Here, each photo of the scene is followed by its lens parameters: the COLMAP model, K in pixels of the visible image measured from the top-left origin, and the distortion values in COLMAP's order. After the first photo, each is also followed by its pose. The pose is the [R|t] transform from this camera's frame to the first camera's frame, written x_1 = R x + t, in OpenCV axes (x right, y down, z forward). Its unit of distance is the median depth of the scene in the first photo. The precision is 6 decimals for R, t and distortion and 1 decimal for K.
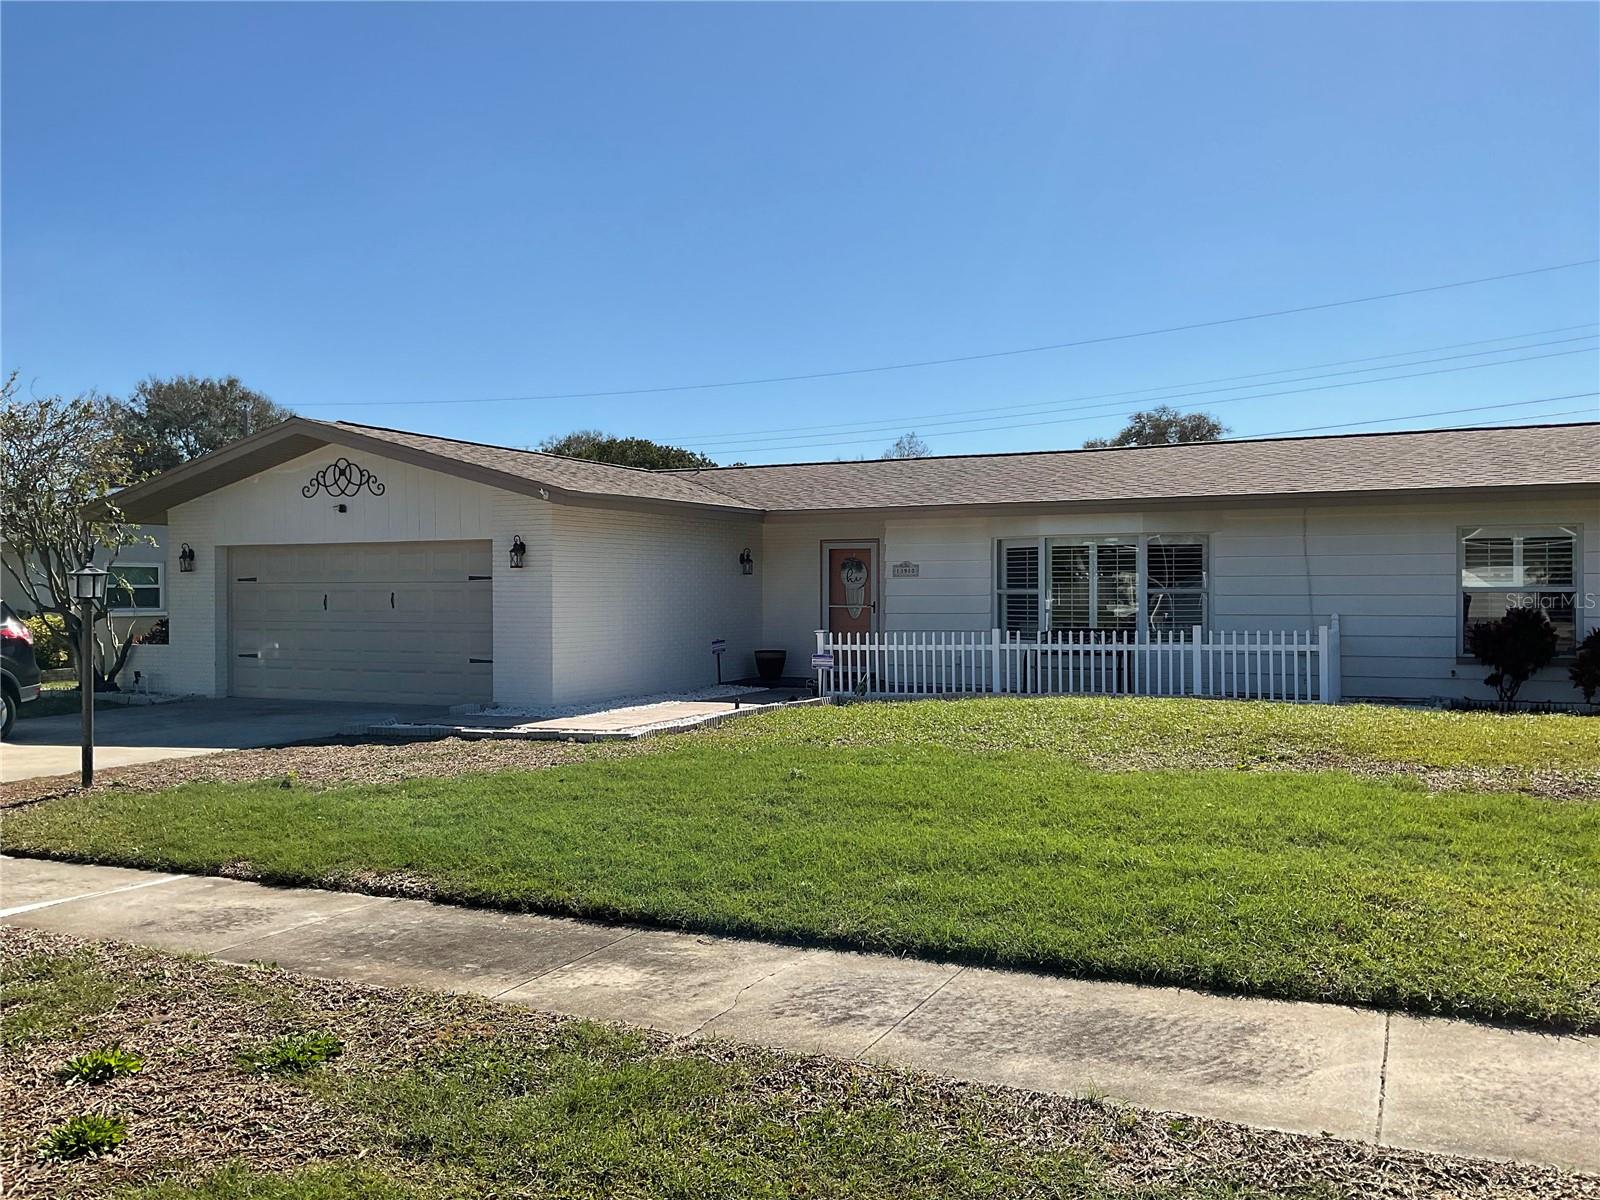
lens RADIAL K [[1311.7, 0, 800.0], [0, 1311.7, 600.0], [0, 0, 1]] dist [0.086453, -0.176009]
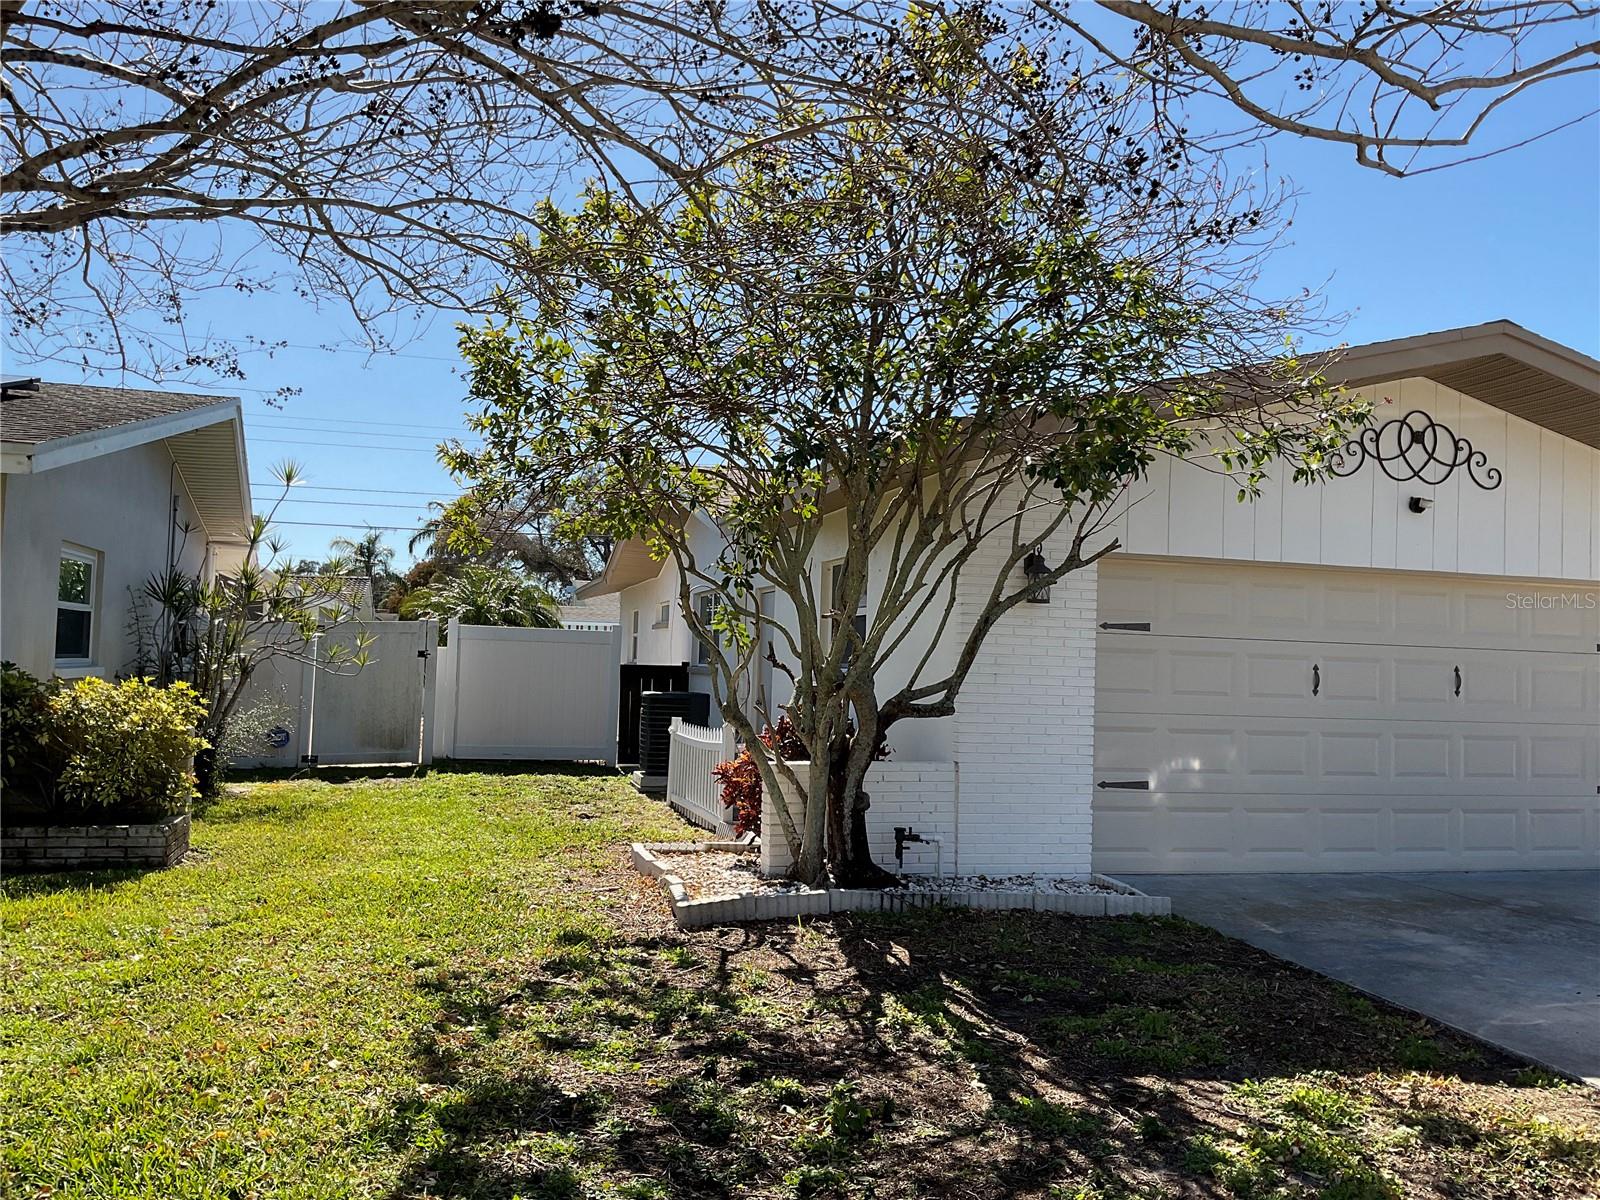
lens RADIAL K [[1311.7, 0, 800.0], [0, 1311.7, 600.0], [0, 0, 1]] dist [0.086453, -0.176009]
pose [[0.749181, 0.054716, 0.660101, -0.875075], [-0.034576, 0.998454, -0.043521, -0.000004], [-0.661462, 0.009781, 0.749915, 0.764852]]
